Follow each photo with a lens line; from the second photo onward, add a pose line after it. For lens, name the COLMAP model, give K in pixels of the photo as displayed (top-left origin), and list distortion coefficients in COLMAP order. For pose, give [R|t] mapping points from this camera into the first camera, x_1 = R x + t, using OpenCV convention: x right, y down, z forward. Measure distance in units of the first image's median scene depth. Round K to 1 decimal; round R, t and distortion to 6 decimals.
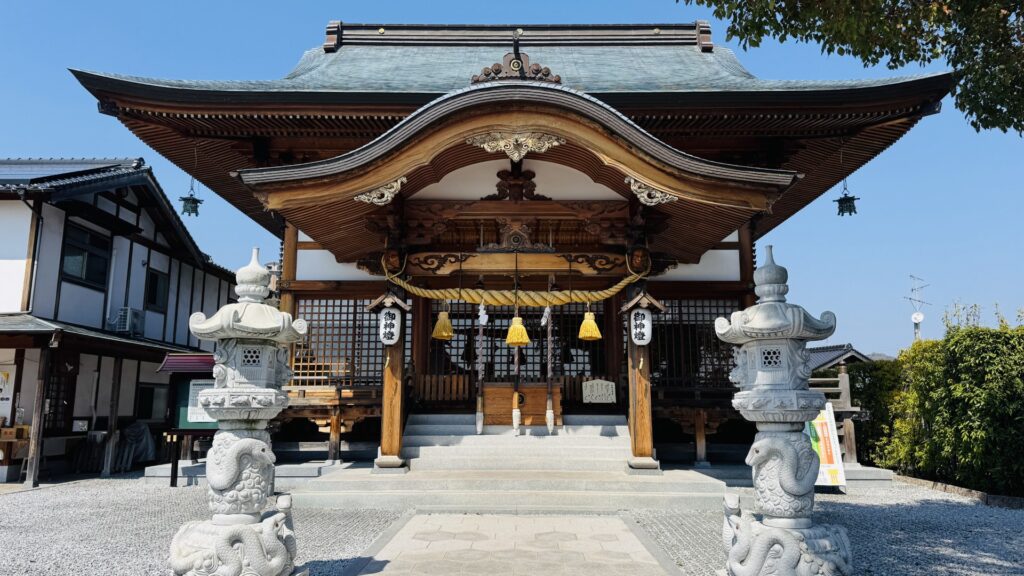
lens RADIAL K [[672.9, 0, 513.3], [0, 672.9, 297.5], [0, 0, 1]] dist [0.083236, -0.101160]
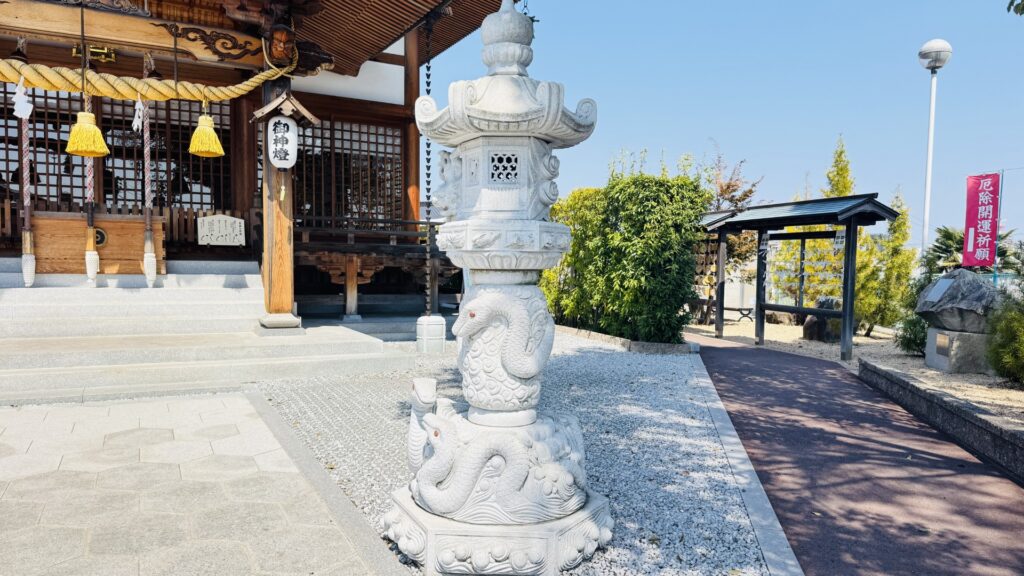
lens RADIAL K [[672.9, 0, 513.3], [0, 672.9, 297.5], [0, 0, 1]] dist [0.083236, -0.101160]
pose [[0.868646, -0.013069, 0.495262, 0.037806], [-0.095833, 0.976340, 0.193845, 0.039409], [-0.486077, -0.215845, 0.846841, 0.210151]]
